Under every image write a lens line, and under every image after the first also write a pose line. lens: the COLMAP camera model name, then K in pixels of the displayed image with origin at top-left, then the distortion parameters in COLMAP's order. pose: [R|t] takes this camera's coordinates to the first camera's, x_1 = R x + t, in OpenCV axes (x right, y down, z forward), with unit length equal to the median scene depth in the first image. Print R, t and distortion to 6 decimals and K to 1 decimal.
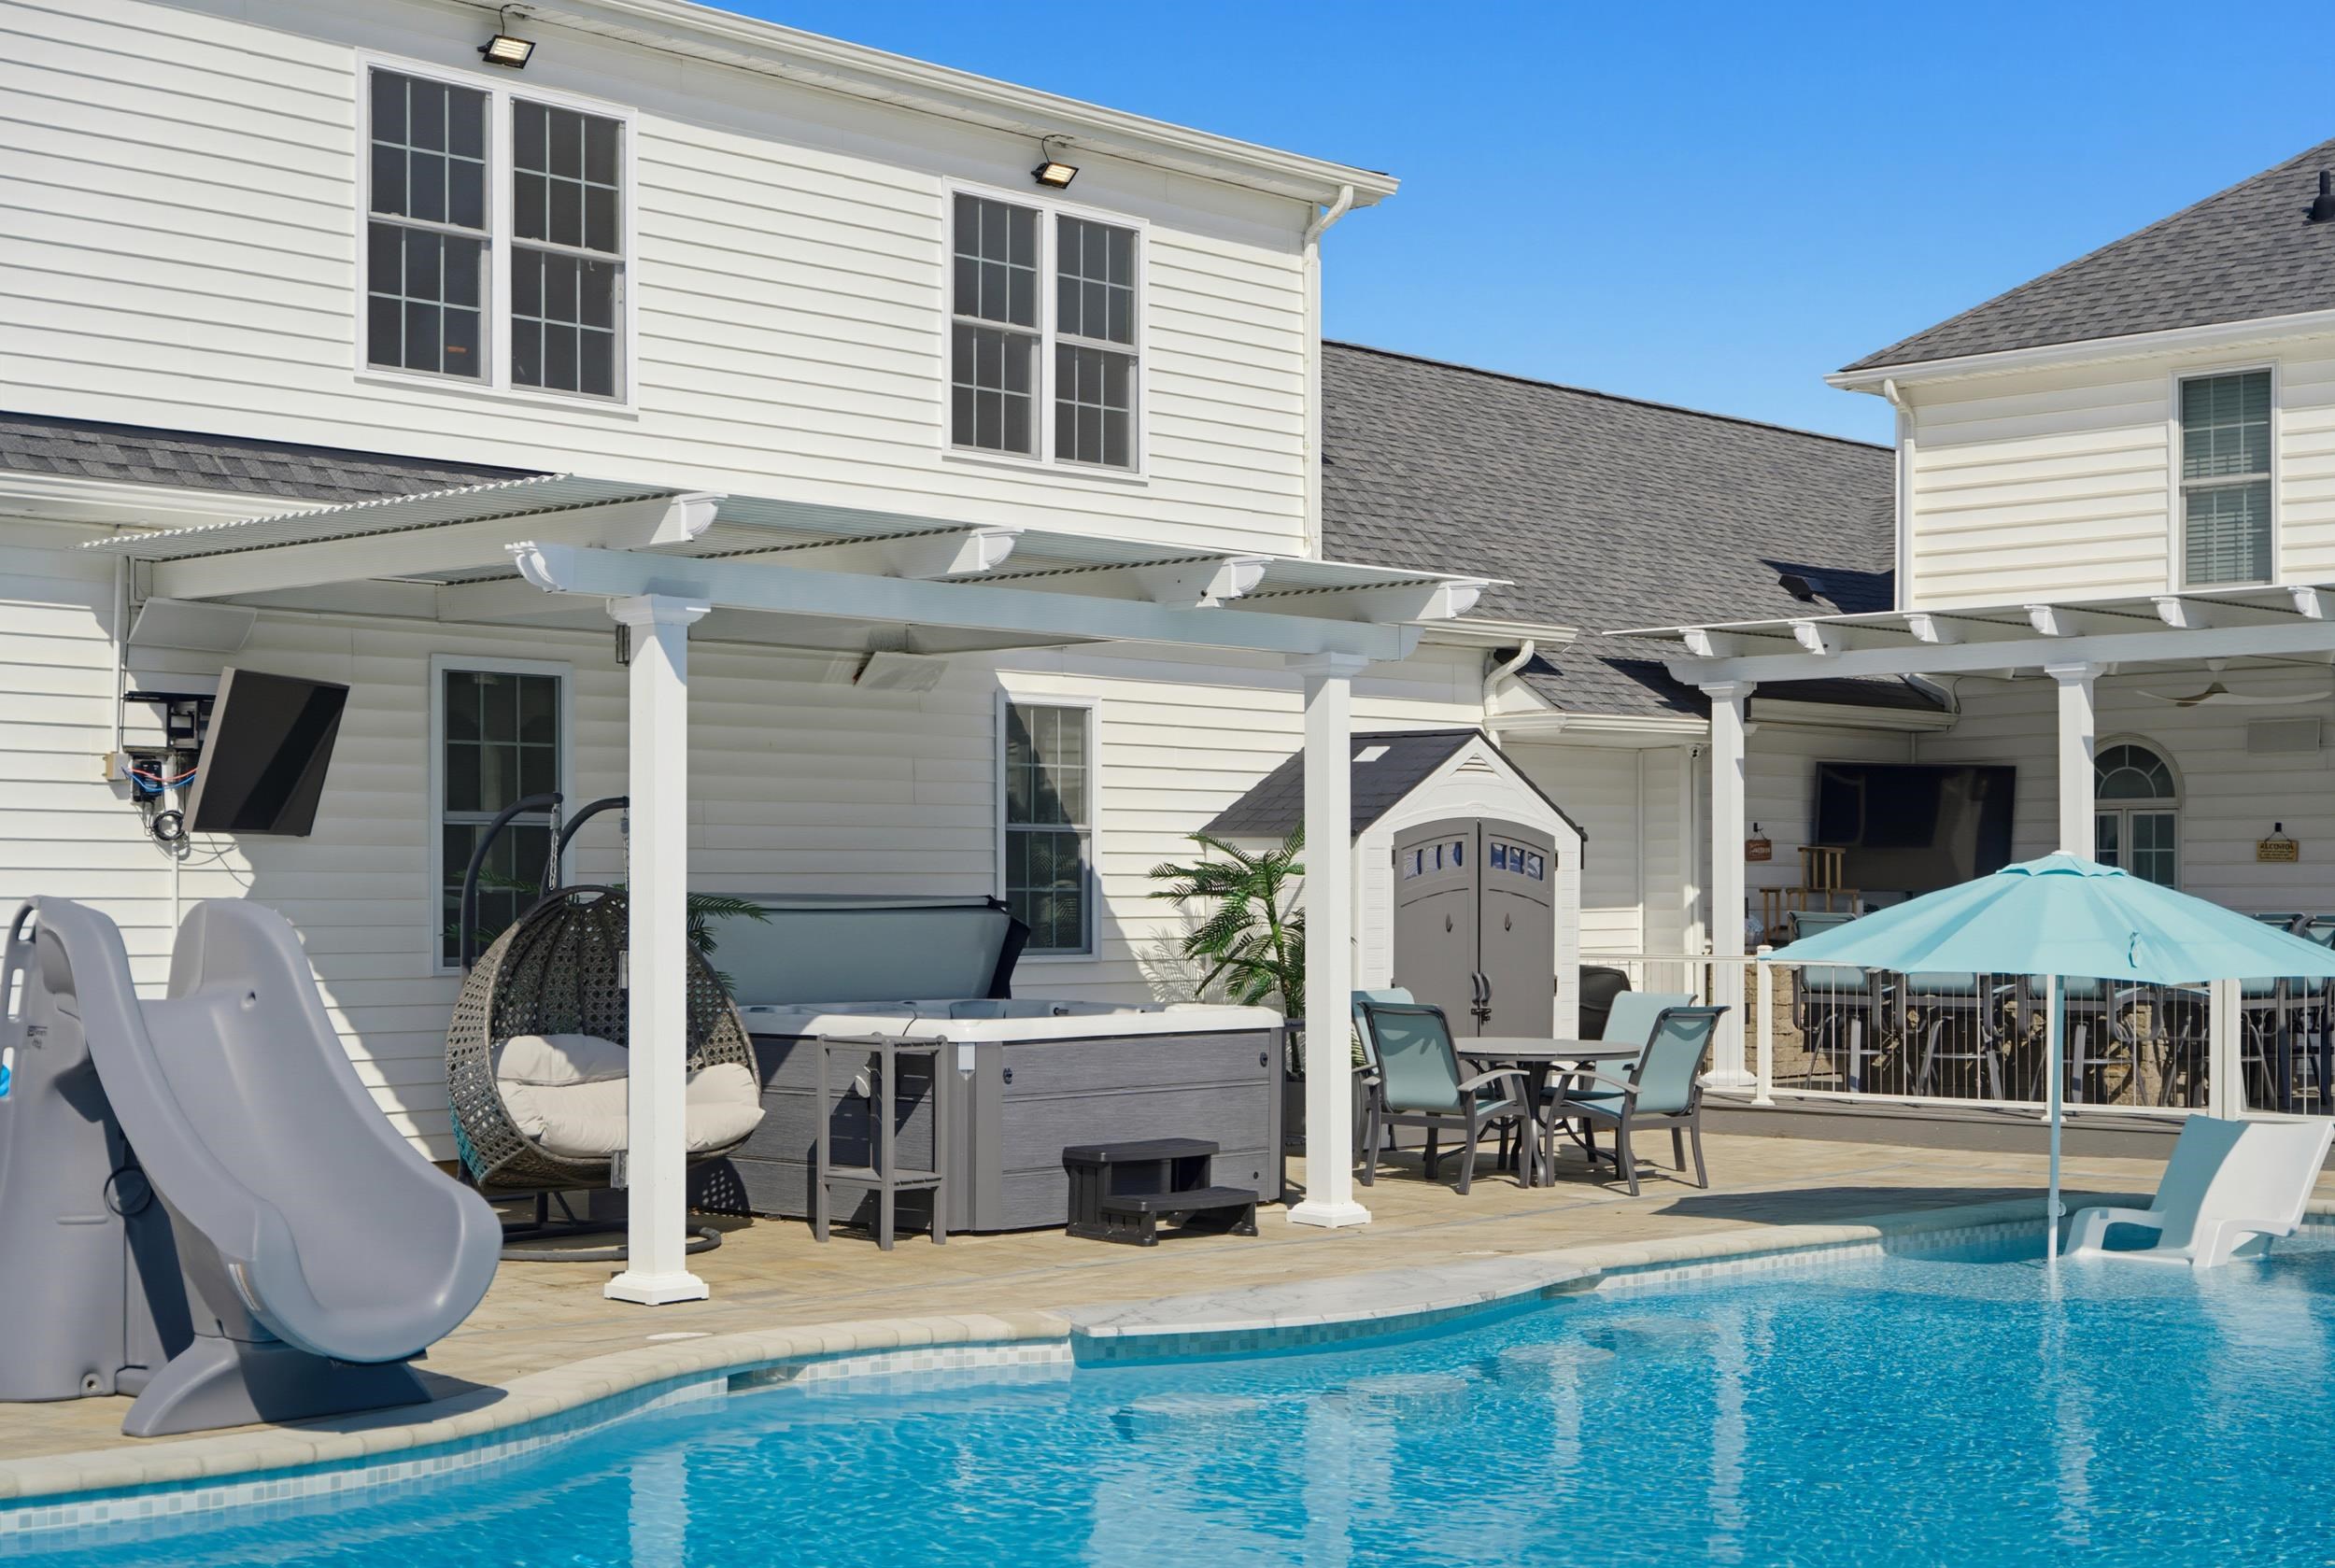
lens RADIAL K [[3124.8, 0, 1168.8], [0, 3124.8, 783.4], [0, 0, 1]] dist [-0.037776, 0.000000]
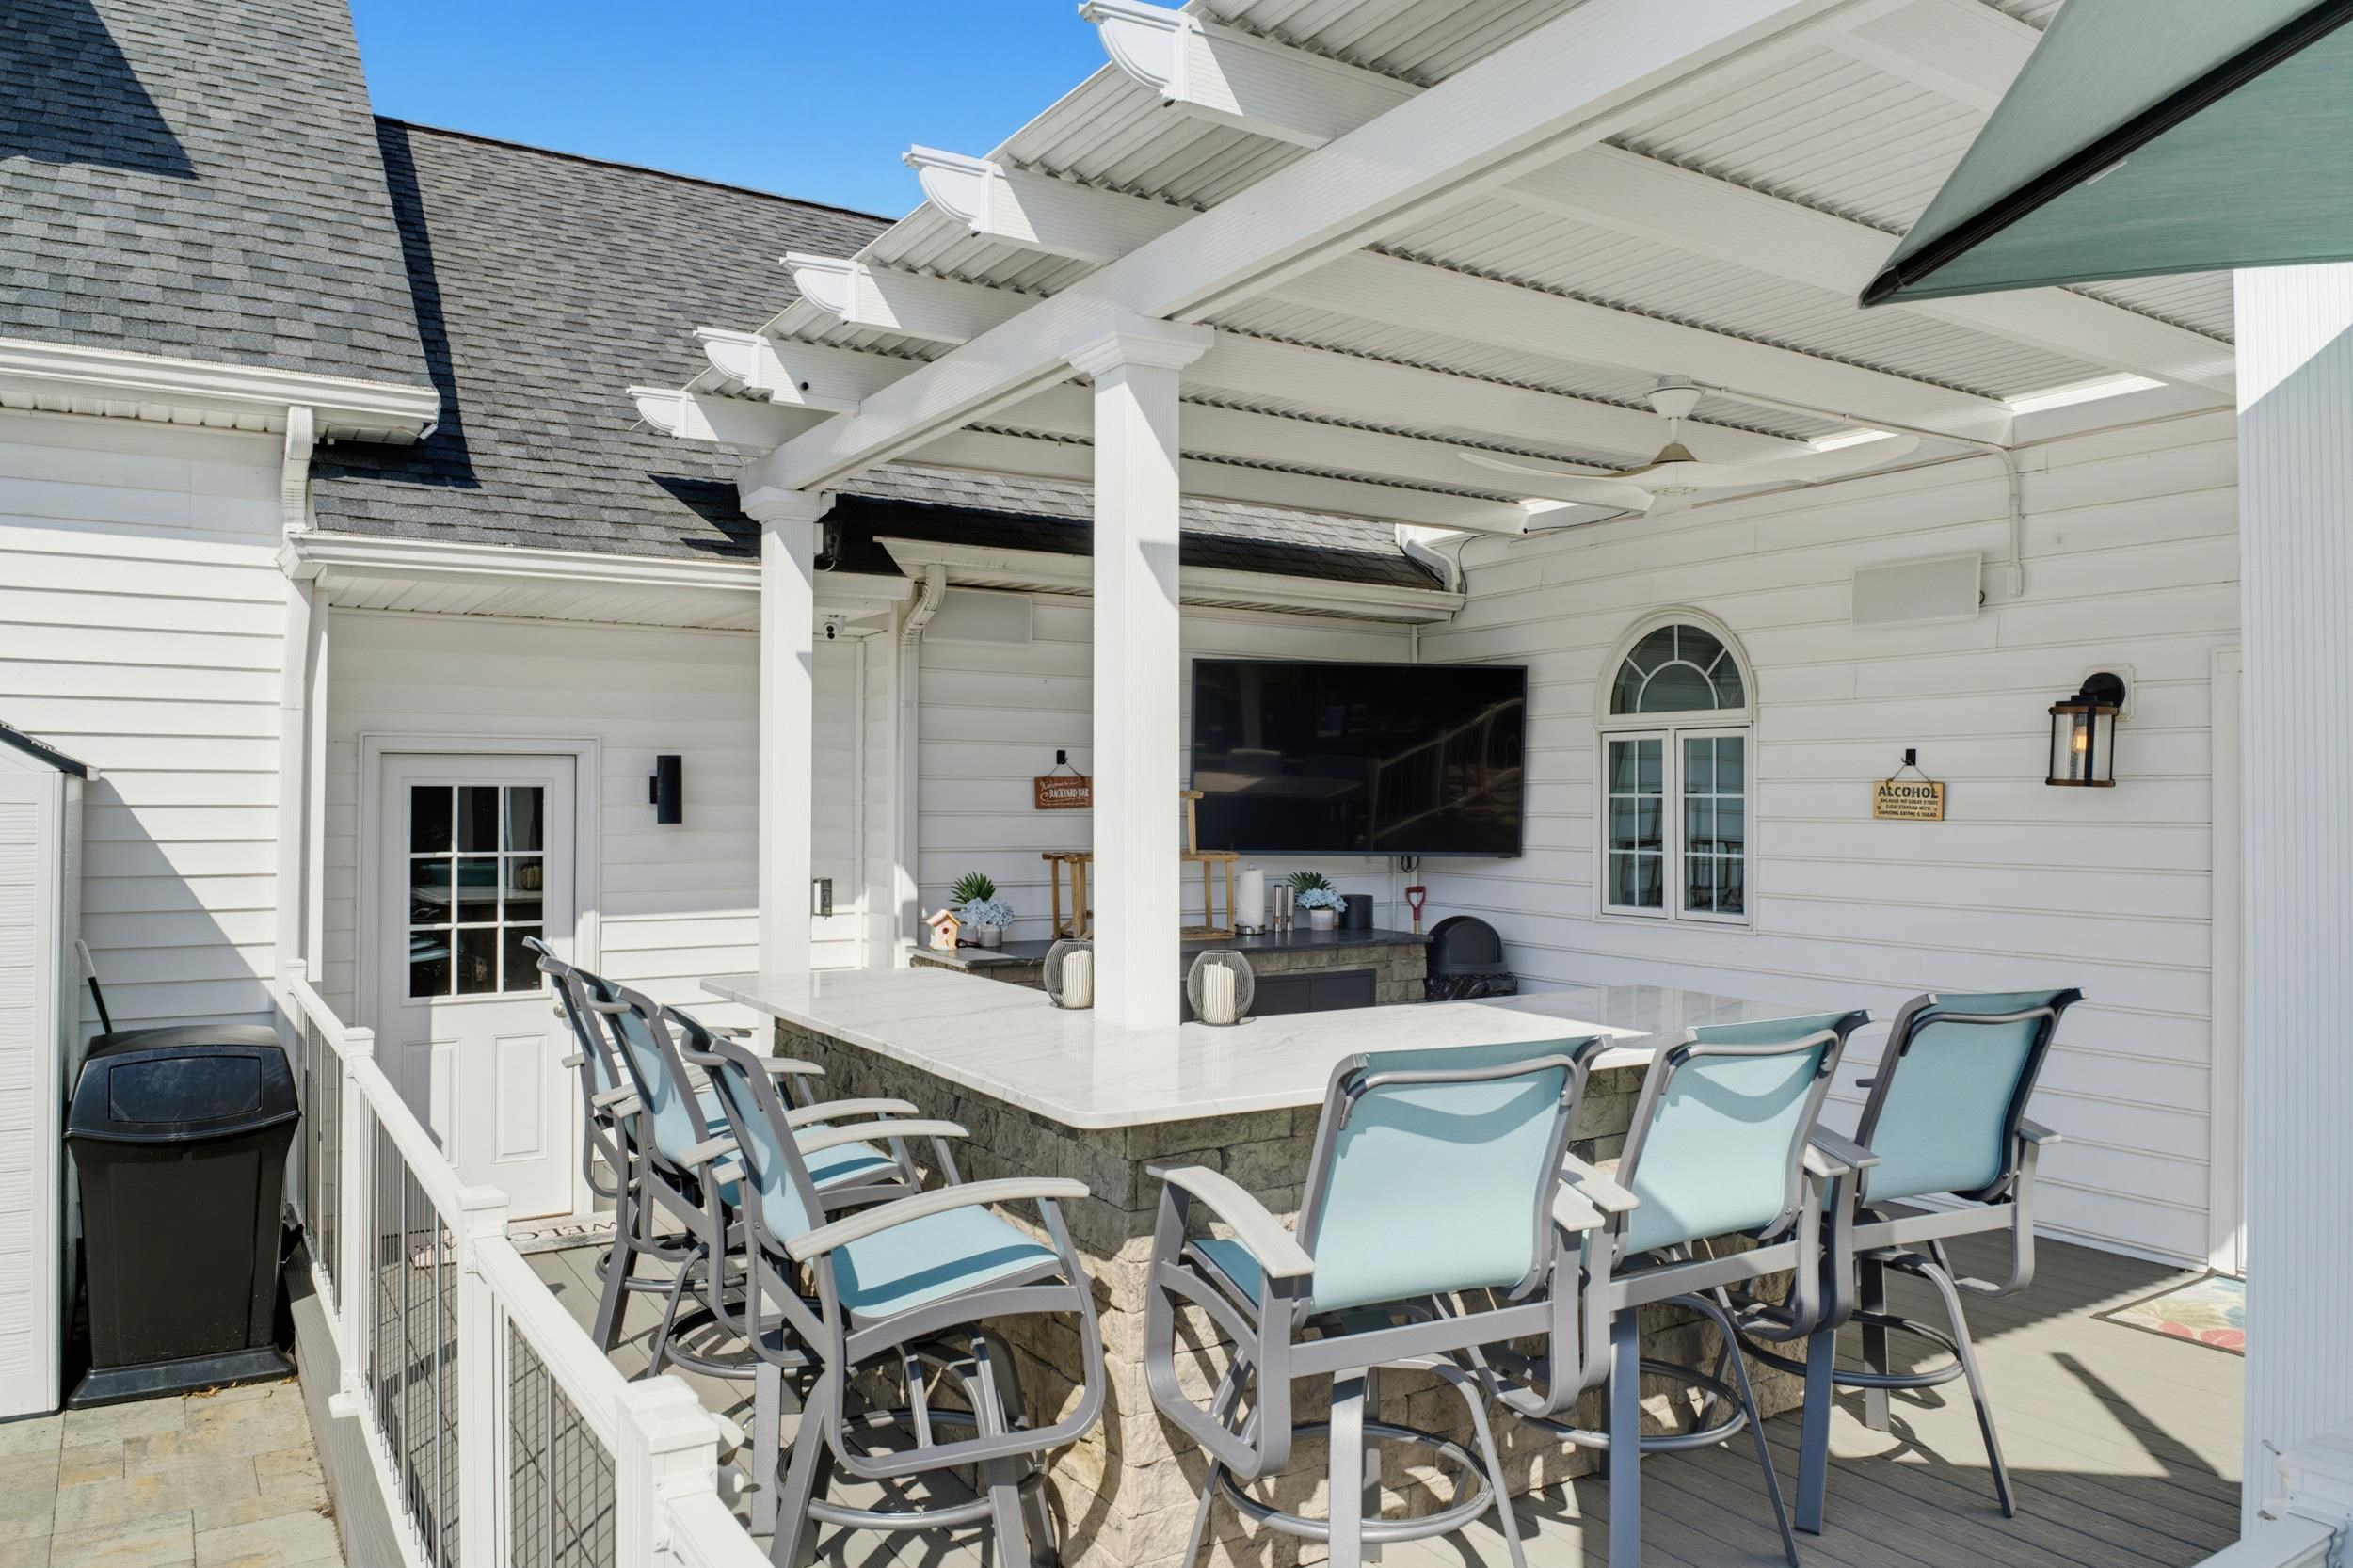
lens RADIAL K [[1603.8, 0, 1170.1], [0, 1603.8, 784.8], [0, 0, 1]] dist [-0.007730, -0.000608]
pose [[0.974584, 0.004493, -0.223979, 0.286656], [0.001931, 0.999593, 0.028455, 0.010363], [0.224016, -0.028164, 0.974178, 0.678798]]
